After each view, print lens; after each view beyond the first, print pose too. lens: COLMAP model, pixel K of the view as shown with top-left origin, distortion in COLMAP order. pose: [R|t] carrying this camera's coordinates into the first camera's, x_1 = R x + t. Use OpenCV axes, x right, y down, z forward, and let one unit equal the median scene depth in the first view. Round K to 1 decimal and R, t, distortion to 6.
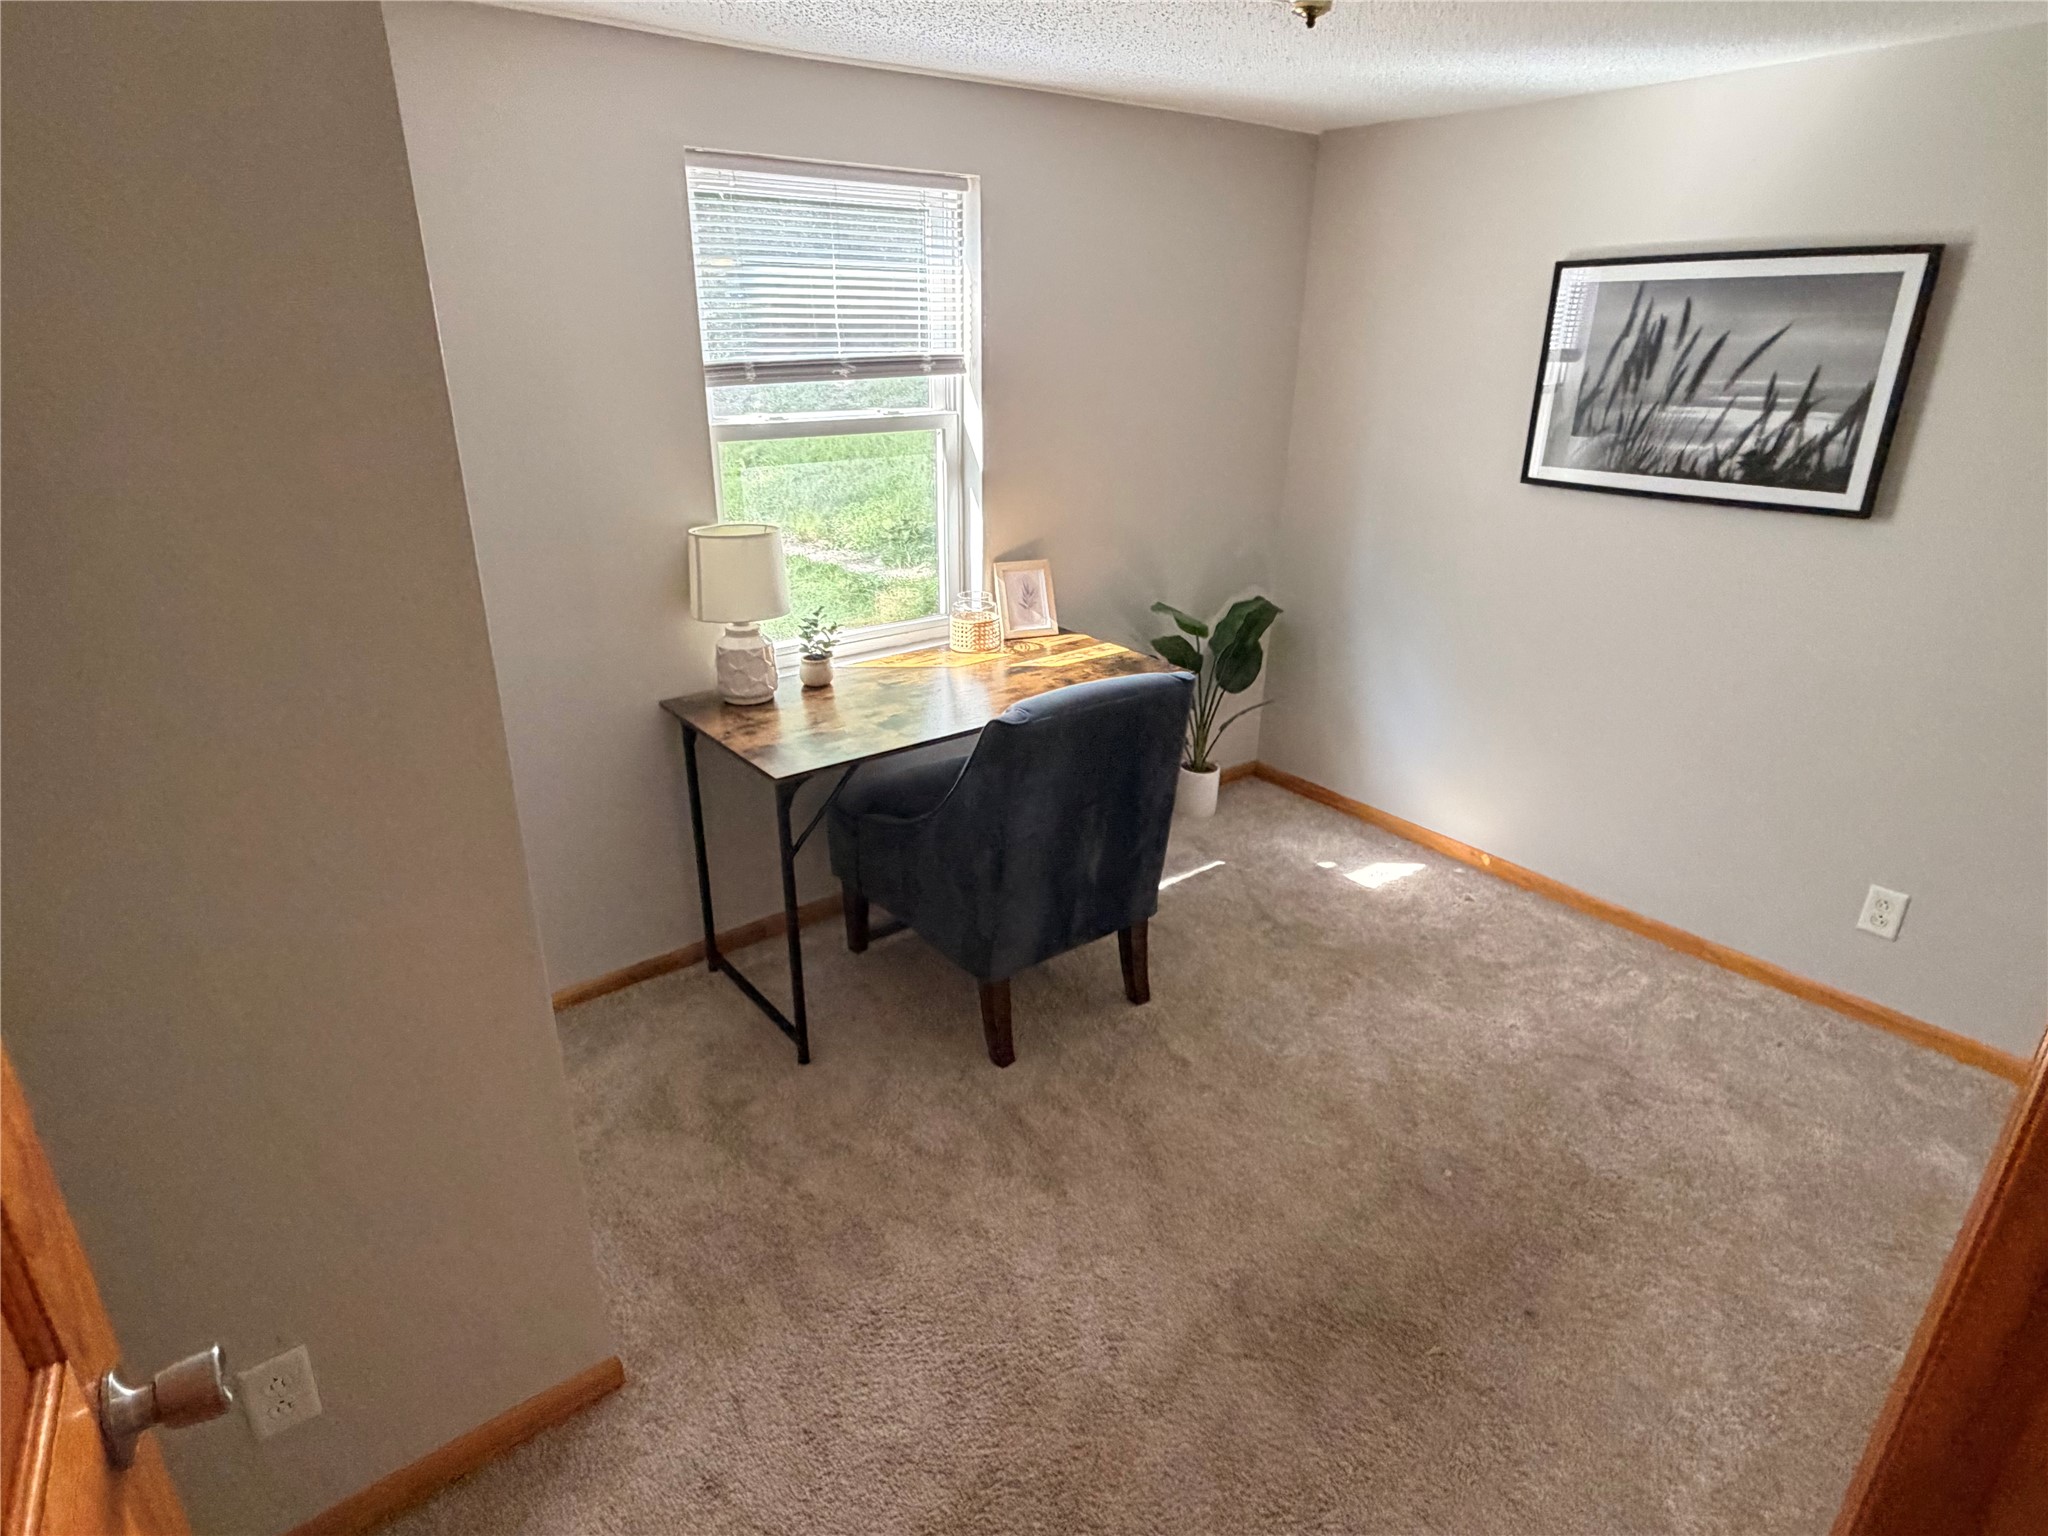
lens RADIAL K [[1117.0, 0, 1016.5], [0, 1117.0, 772.2], [0, 0, 1]] dist [0.002263, 0.002749]
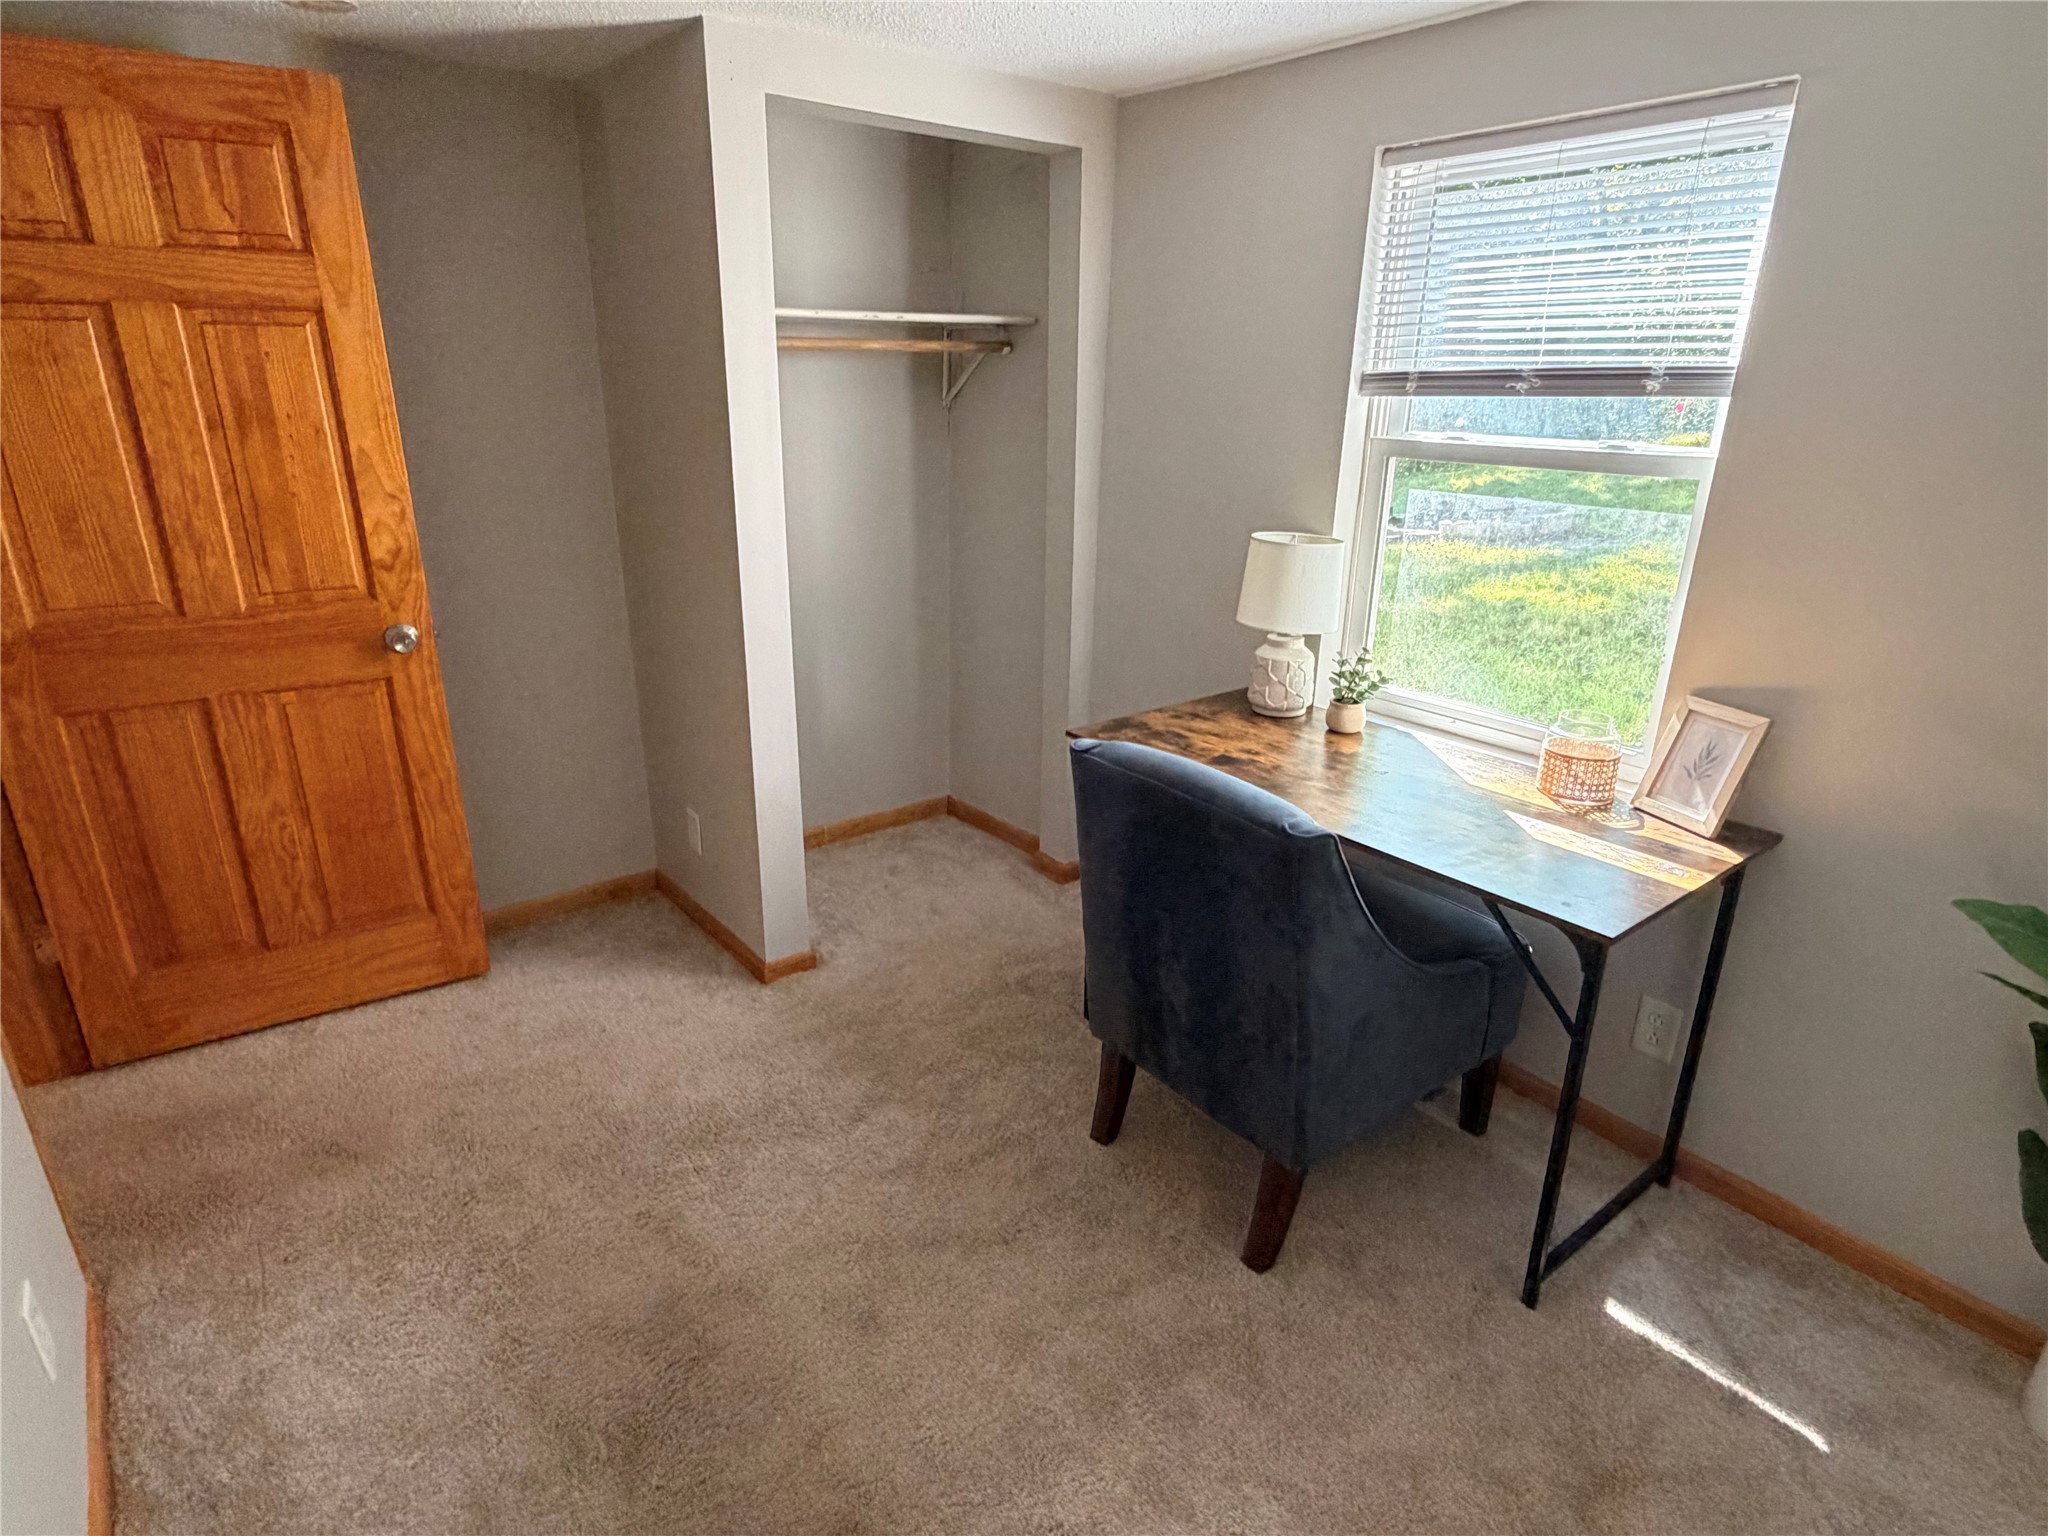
lens RADIAL K [[1117.0, 0, 1016.4], [0, 1117.0, 768.1], [0, 0, 1]] dist [0.002263, 0.002749]
pose [[-0.011076, 0.335056, -0.942133, 0.687269], [-0.377219, 0.871177, 0.314256, -0.238192], [0.926058, 0.358871, 0.116741, 0.678047]]
